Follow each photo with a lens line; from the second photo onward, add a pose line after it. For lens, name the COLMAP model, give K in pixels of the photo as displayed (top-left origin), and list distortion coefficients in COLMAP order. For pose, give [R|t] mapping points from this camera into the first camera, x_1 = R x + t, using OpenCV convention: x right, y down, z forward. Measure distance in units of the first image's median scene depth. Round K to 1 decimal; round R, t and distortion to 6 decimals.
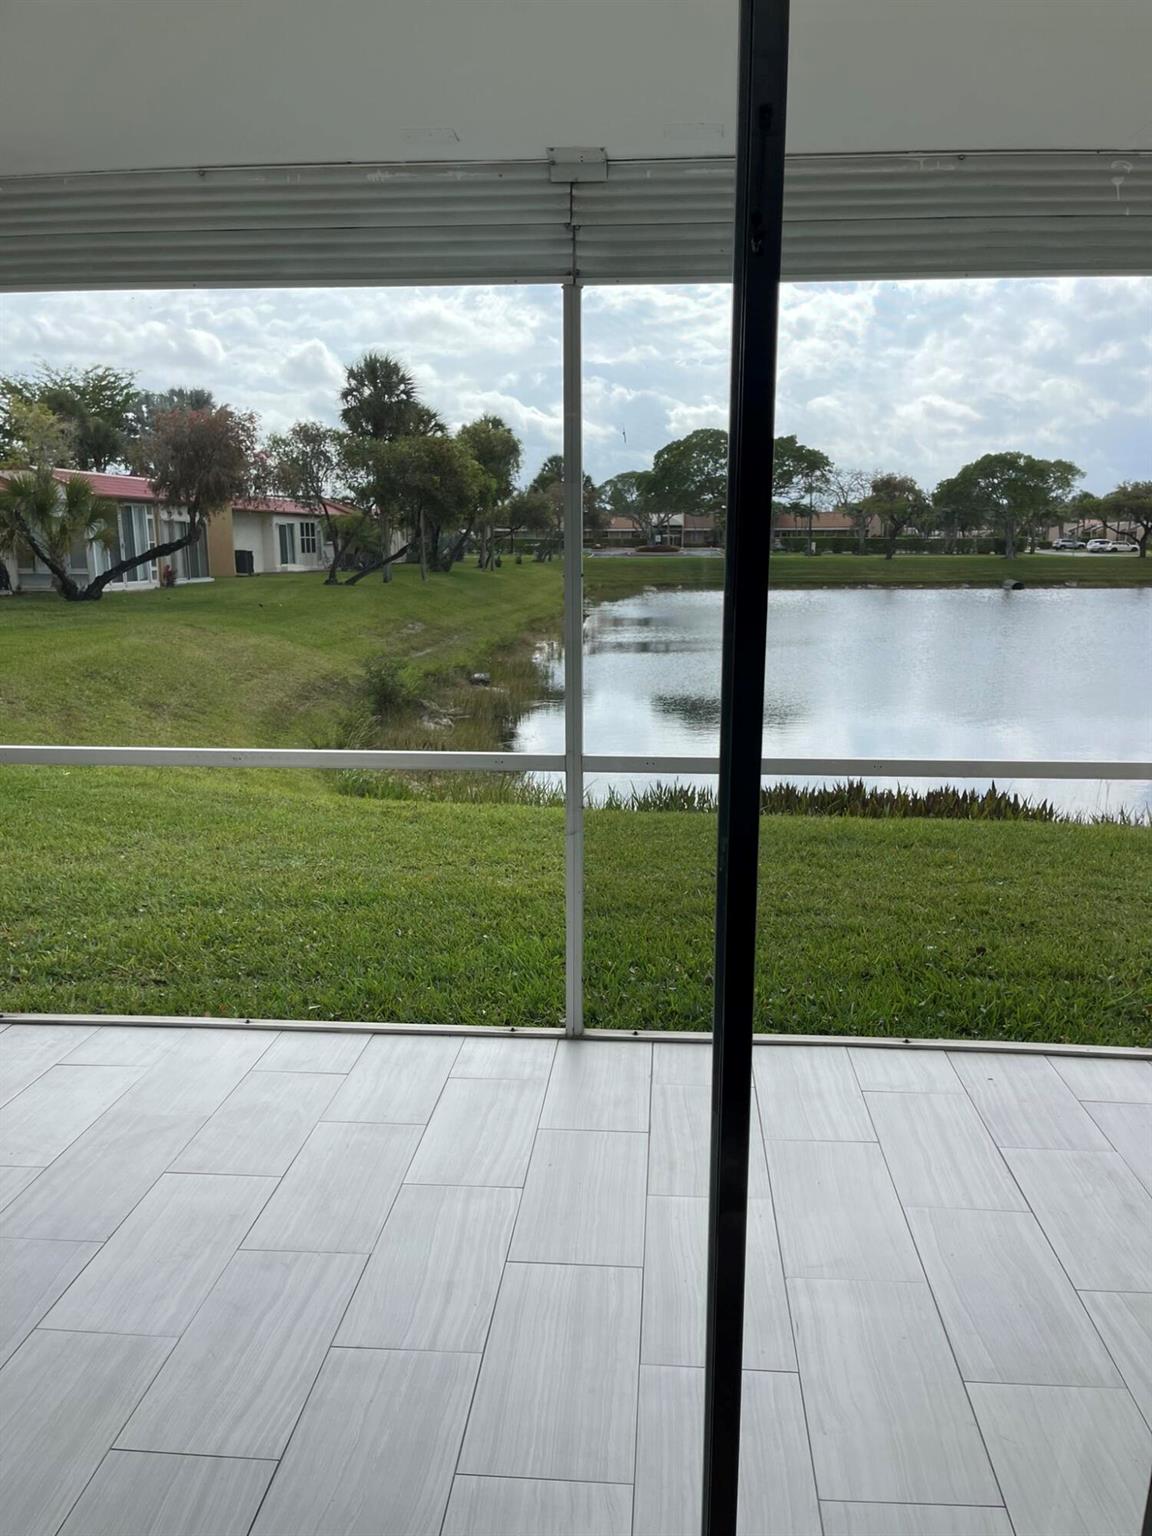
lens RADIAL K [[1156.3, 0, 592.2], [0, 1156.3, 781.7], [0, 0, 1]] dist [0.071668, -0.096865]
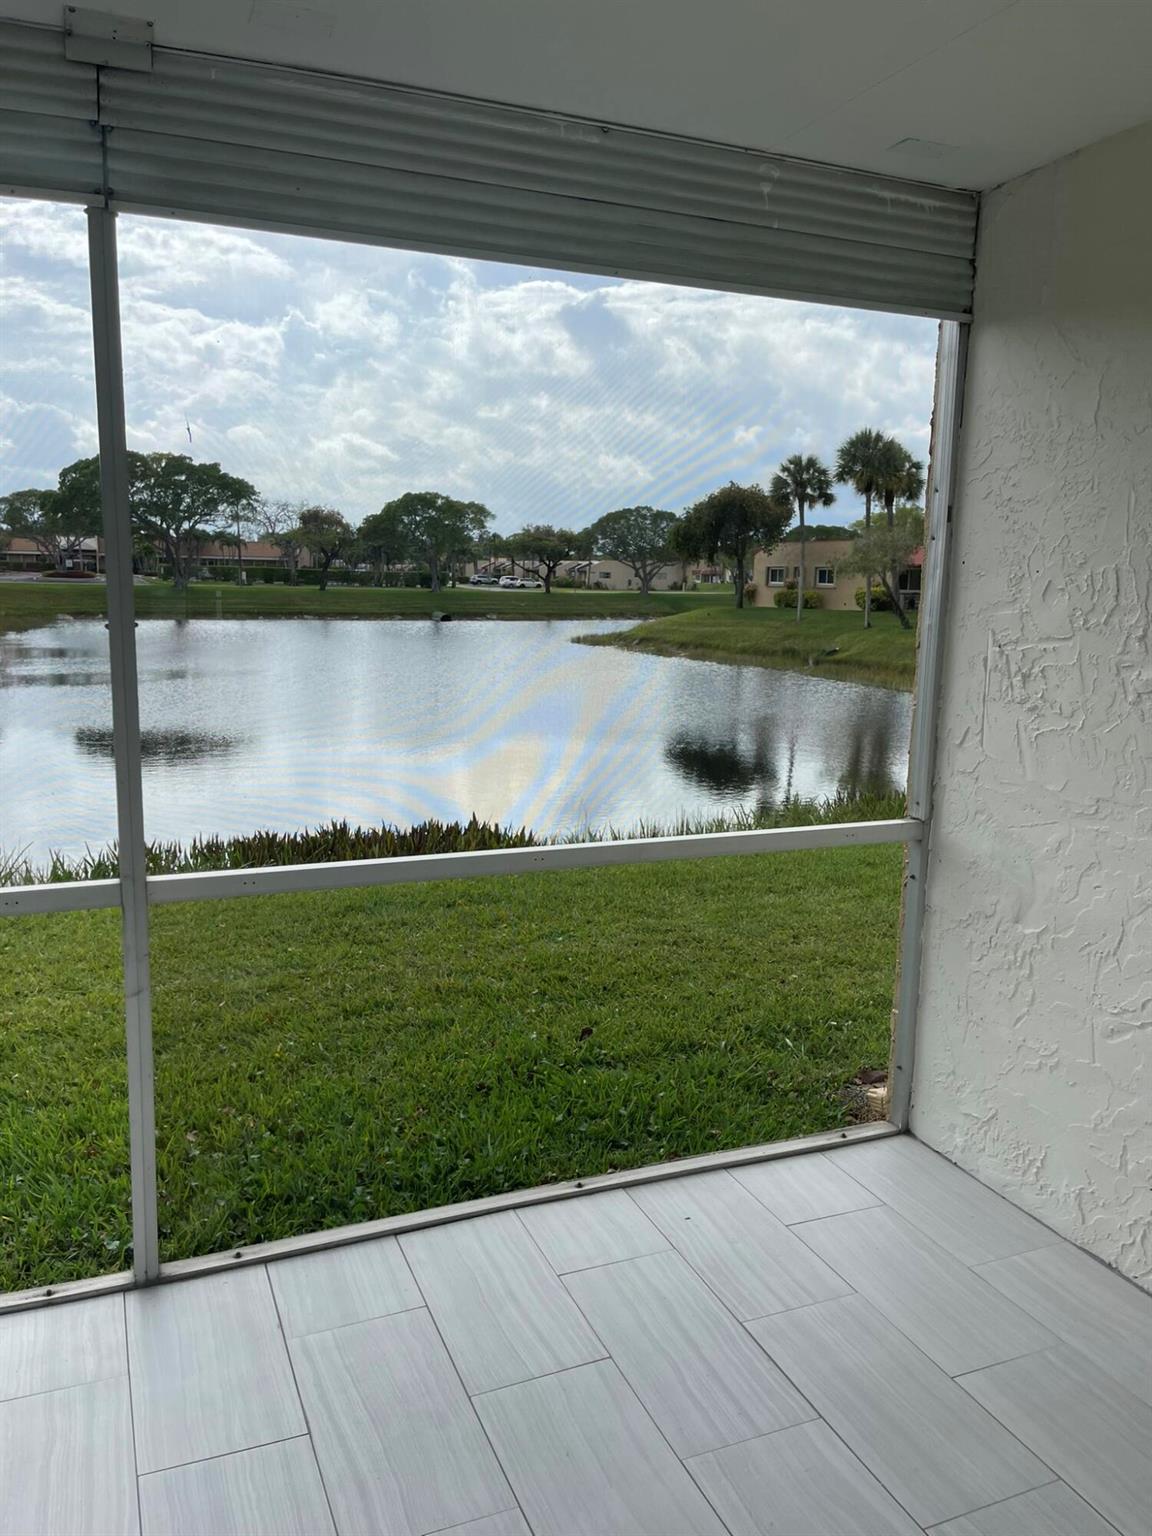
lens RADIAL K [[1156.3, 0, 576.5], [0, 1156.3, 760.8], [0, 0, 1]] dist [0.071668, -0.096865]
pose [[0.894954, -0.054075, 0.442869, -0.049077], [0.072889, 0.997013, -0.025557, -0.033803], [-0.440164, 0.055152, 0.896222, 0.147886]]
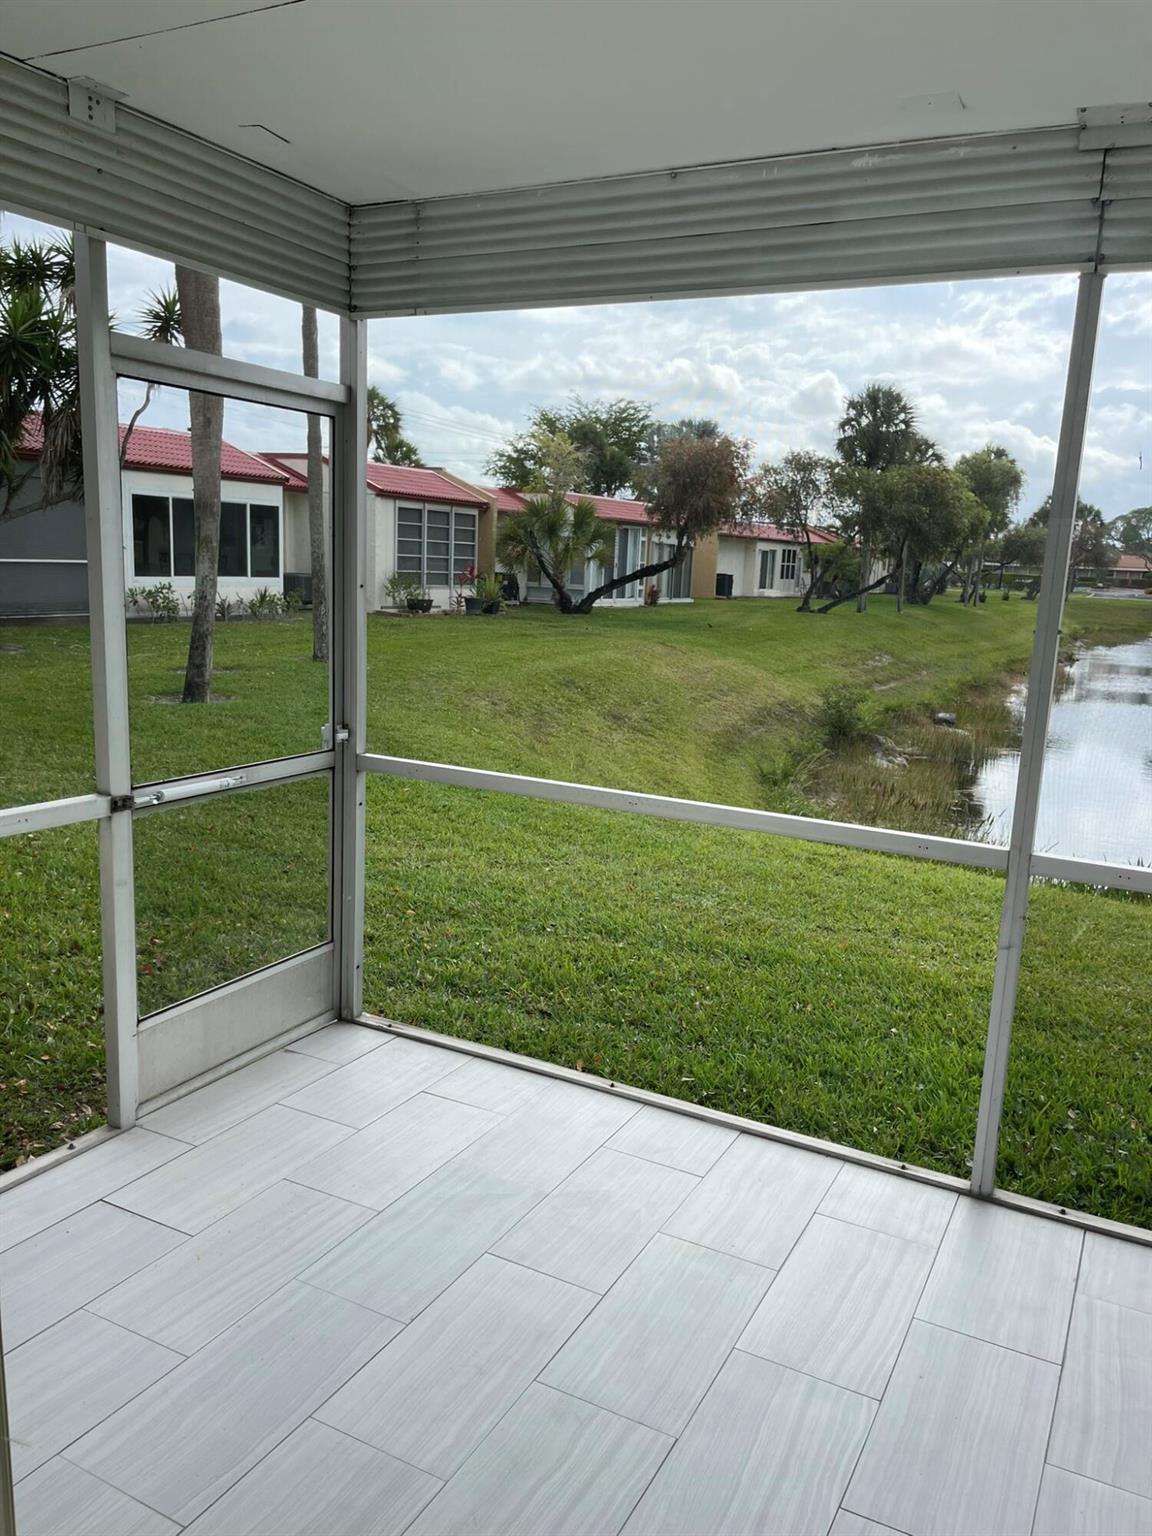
lens RADIAL K [[1156.3, 0, 591.2], [0, 1156.3, 773.3], [0, 0, 1]] dist [0.071668, -0.096865]
pose [[0.919271, 0.115565, -0.376279, 0.004790], [-0.126794, 0.991916, -0.005121, -0.020735], [0.372646, 0.052418, 0.926492, 0.078735]]
